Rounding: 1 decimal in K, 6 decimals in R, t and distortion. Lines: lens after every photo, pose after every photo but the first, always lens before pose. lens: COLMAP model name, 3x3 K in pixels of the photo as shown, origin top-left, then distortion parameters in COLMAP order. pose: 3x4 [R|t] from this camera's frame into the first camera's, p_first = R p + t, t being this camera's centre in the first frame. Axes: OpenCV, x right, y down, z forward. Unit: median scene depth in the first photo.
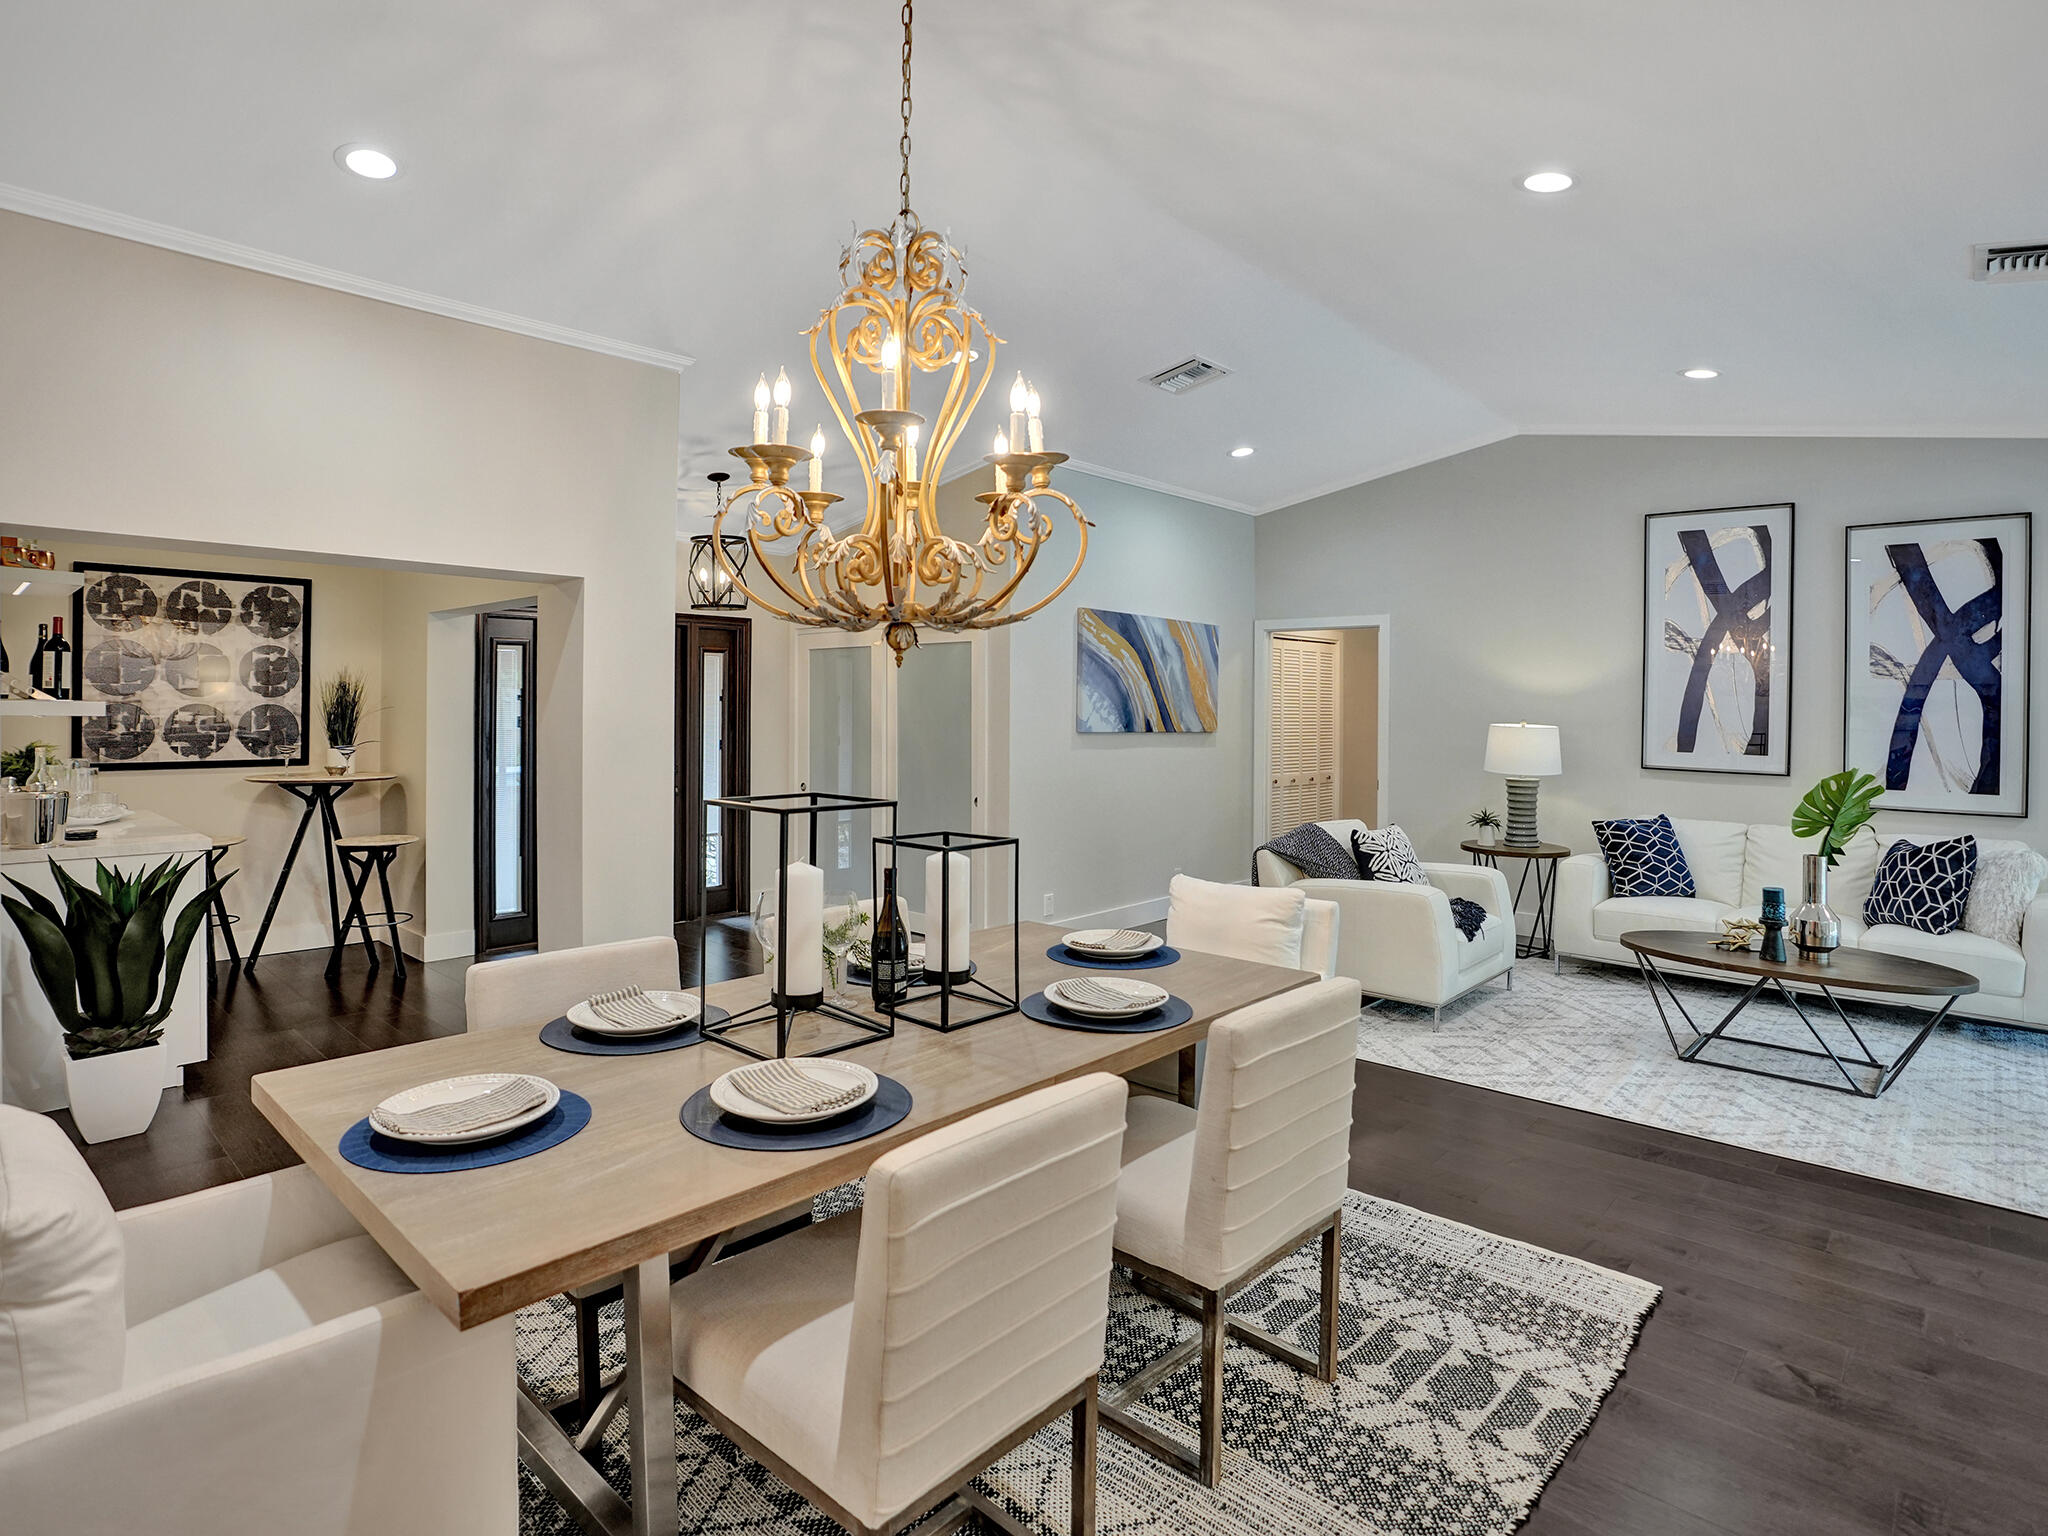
lens RADIAL K [[1084.6, 0, 1021.2], [0, 1084.6, 711.1], [0, 0, 1]] dist [-0.074322, 0.031373]
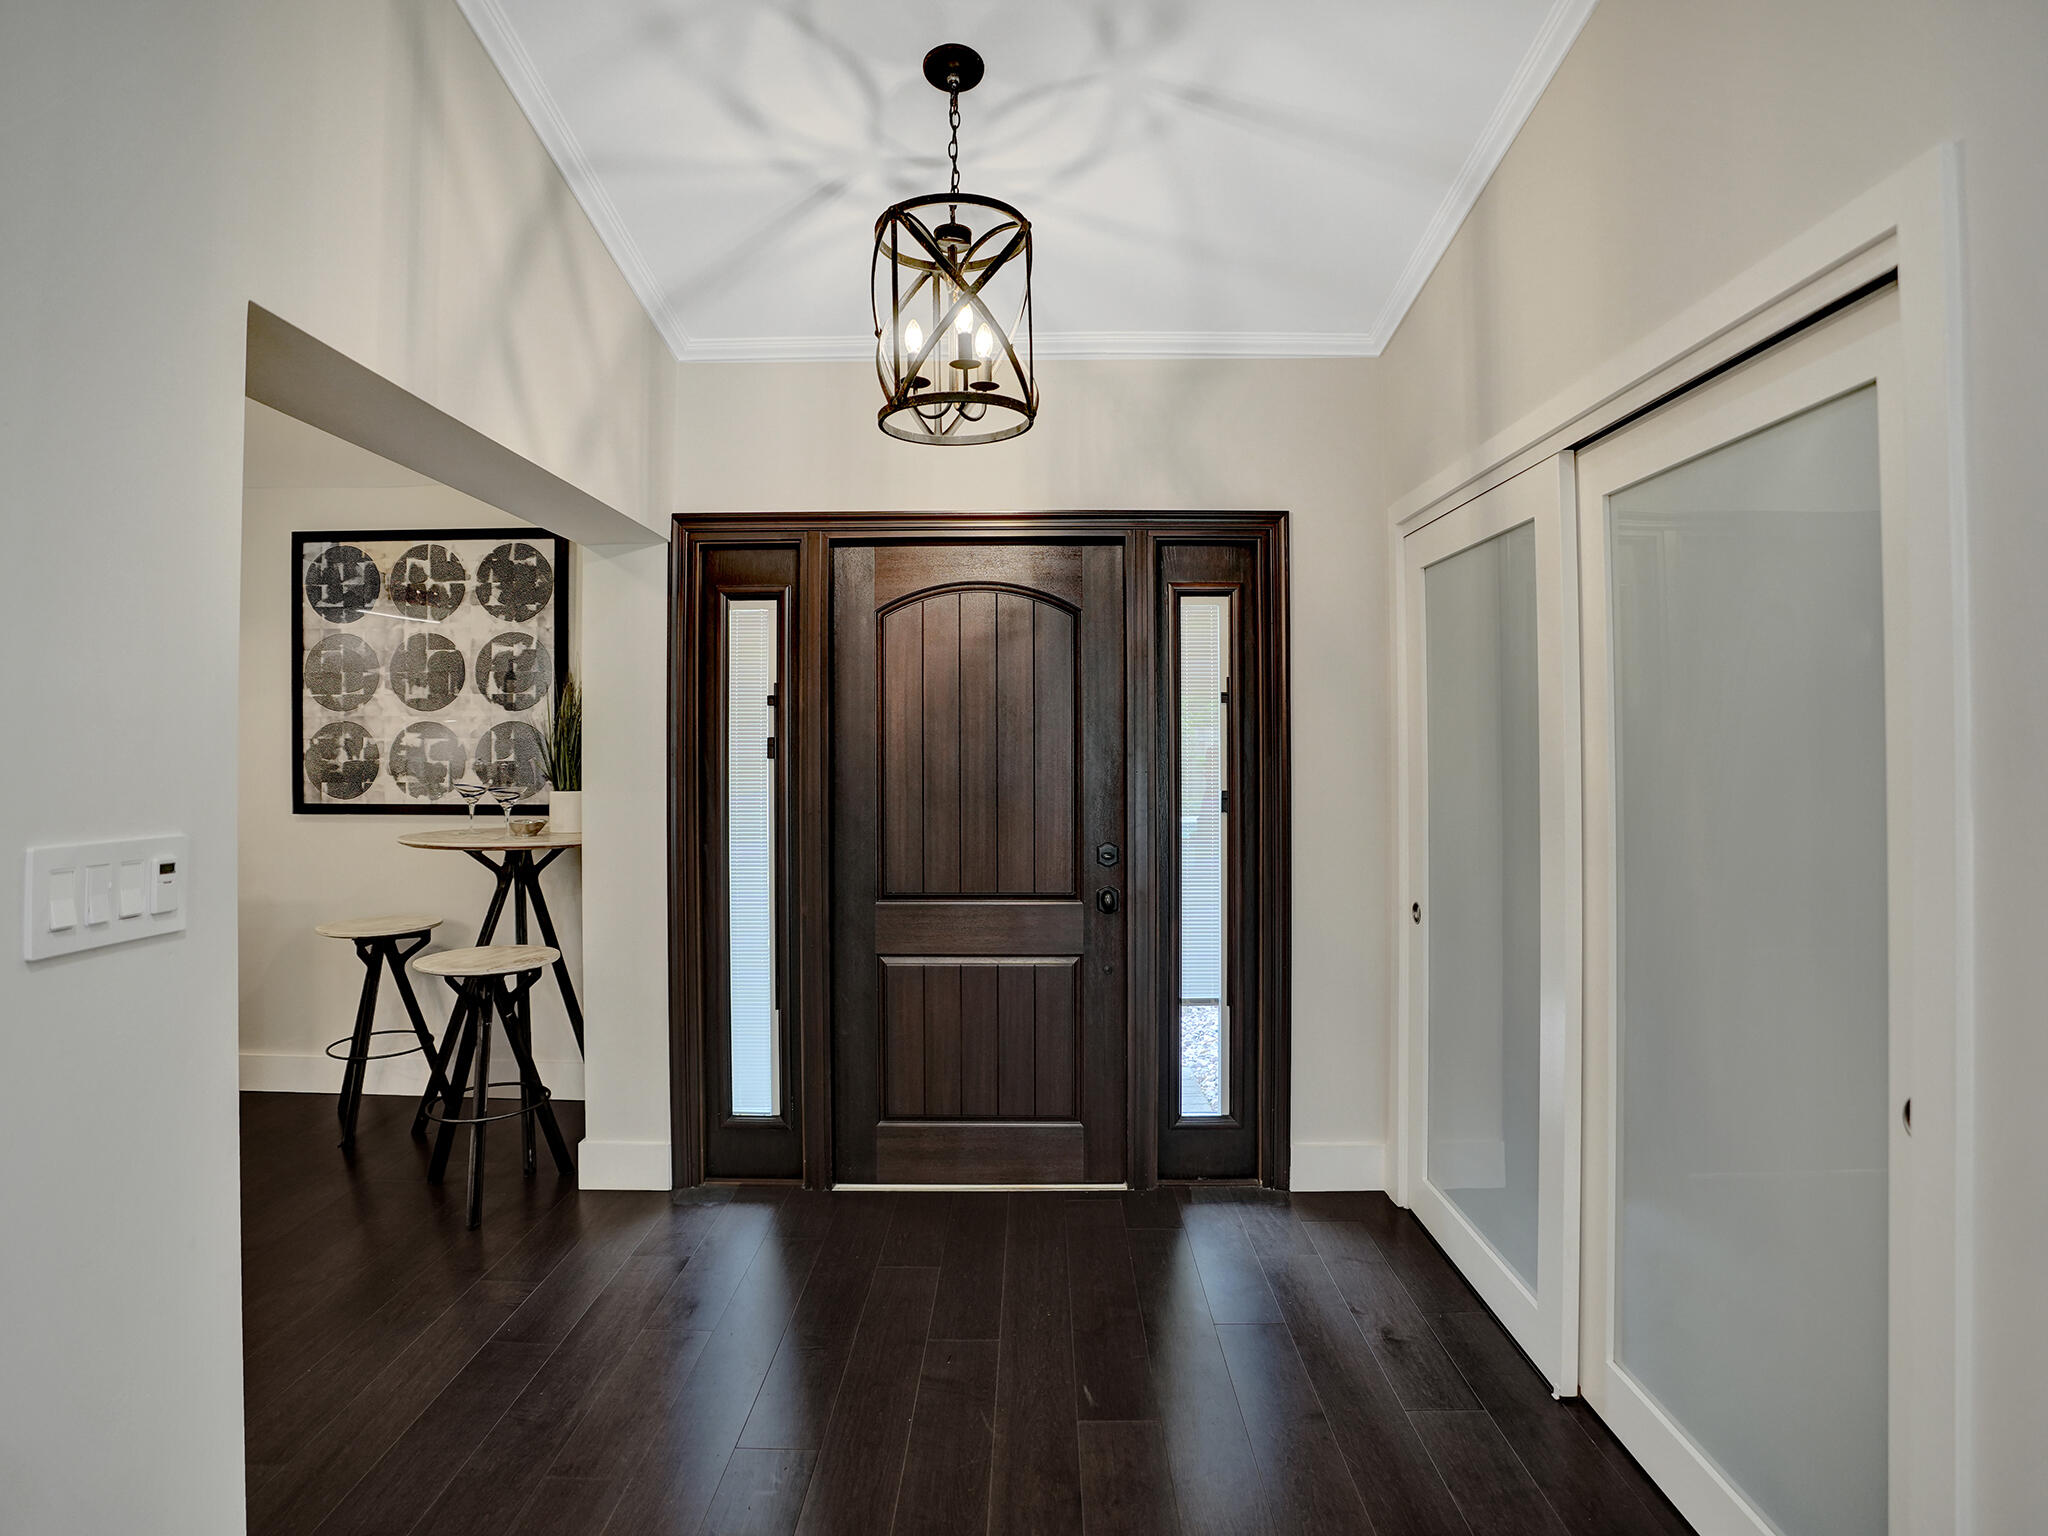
lens RADIAL K [[1084.6, 0, 1021.2], [0, 1084.6, 711.1], [0, 0, 1]] dist [-0.074322, 0.031373]
pose [[0.671115, -0.025714, -0.740907, -0.001716], [0.004384, 0.999518, -0.030718, 0.009385], [0.741340, 0.017367, 0.670905, 0.802179]]
